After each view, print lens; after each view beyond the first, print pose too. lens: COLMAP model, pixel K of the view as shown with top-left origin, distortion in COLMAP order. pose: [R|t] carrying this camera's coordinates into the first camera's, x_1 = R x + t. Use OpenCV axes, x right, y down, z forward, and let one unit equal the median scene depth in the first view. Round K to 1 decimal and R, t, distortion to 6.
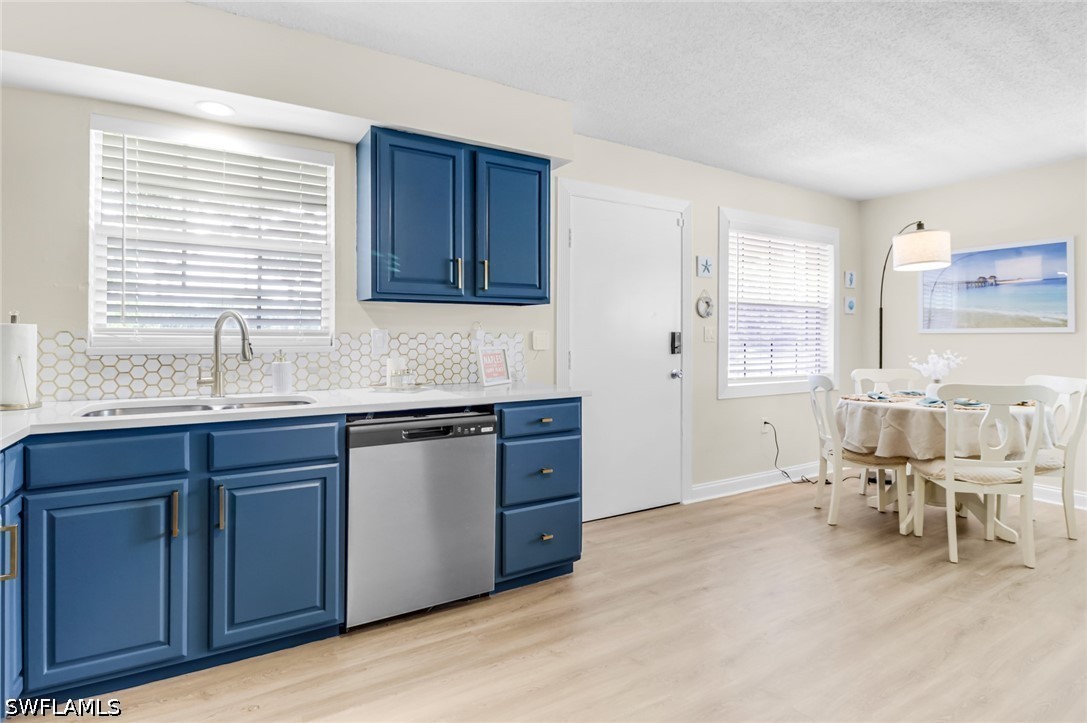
lens RADIAL K [[520.3, 0, 543.3], [0, 520.3, 339.7], [0, 0, 1]] dist [0.001578, -0.001008]
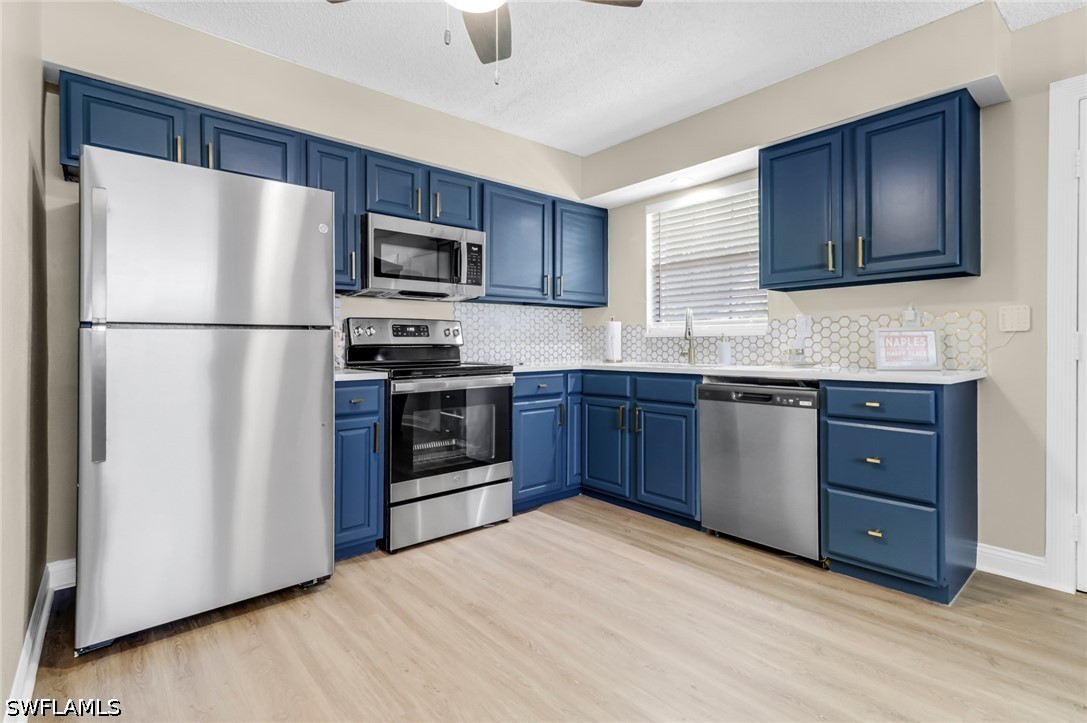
lens RADIAL K [[520.3, 0, 543.3], [0, 520.3, 339.7], [0, 0, 1]] dist [0.001578, -0.001008]
pose [[0.198472, -0.009503, -0.980061, 0.824661], [0.002744, 0.999954, -0.009140, 0.051158], [0.980103, -0.000876, 0.198489, 0.265056]]
